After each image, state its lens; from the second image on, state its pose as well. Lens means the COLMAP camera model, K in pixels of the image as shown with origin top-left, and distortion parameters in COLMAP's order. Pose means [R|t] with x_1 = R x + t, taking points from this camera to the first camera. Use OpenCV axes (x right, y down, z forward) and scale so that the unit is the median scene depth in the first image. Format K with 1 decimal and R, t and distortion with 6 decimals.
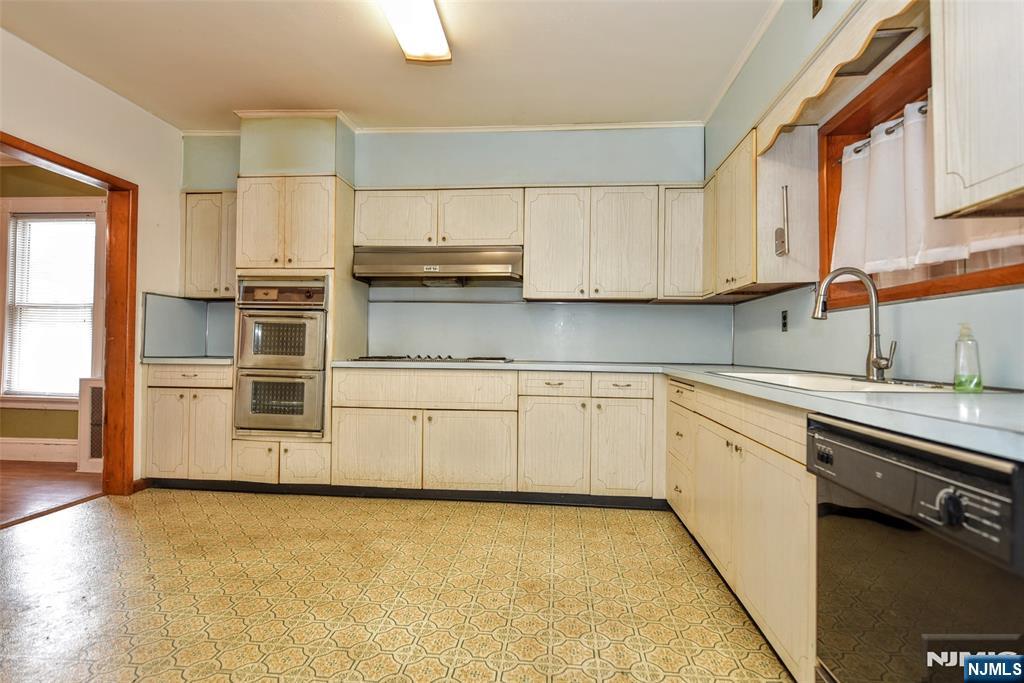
lens RADIAL K [[511.0, 0, 515.6], [0, 511.0, 341.3], [0, 0, 1]] dist [-0.005467, -0.000860]
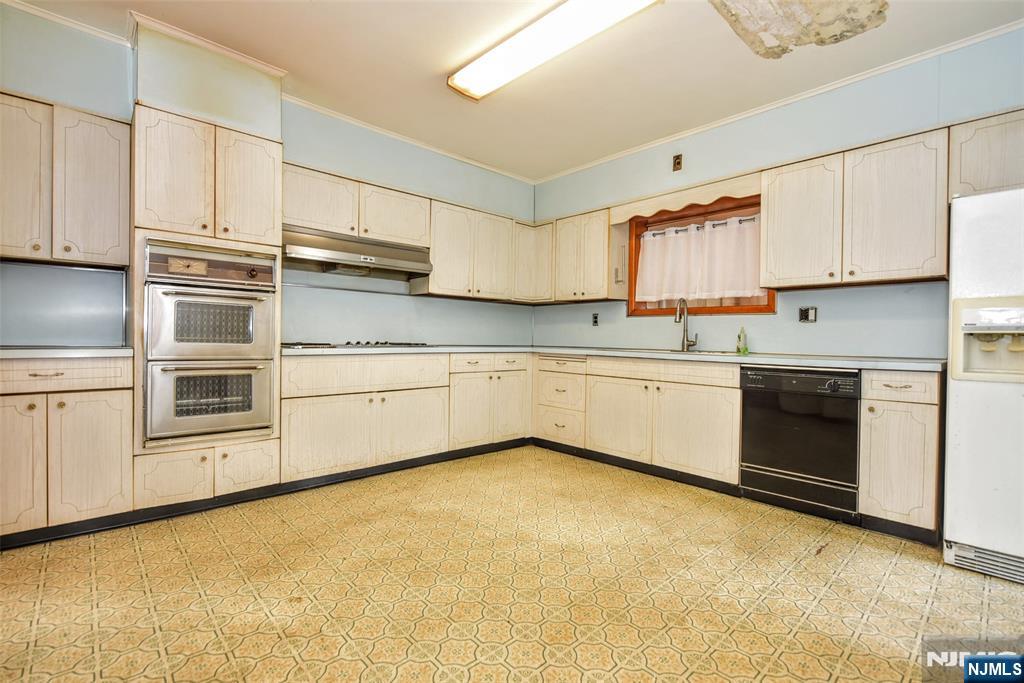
lens RADIAL K [[466.5, 0, 514.6], [0, 466.5, 341.2], [0, 0, 1]] dist [-0.004057, -0.000947]
pose [[0.664639, -0.009019, 0.747110, -0.706118], [-0.015455, 0.999547, 0.025815, -0.002719], [-0.747005, -0.028705, 0.664199, 0.135455]]
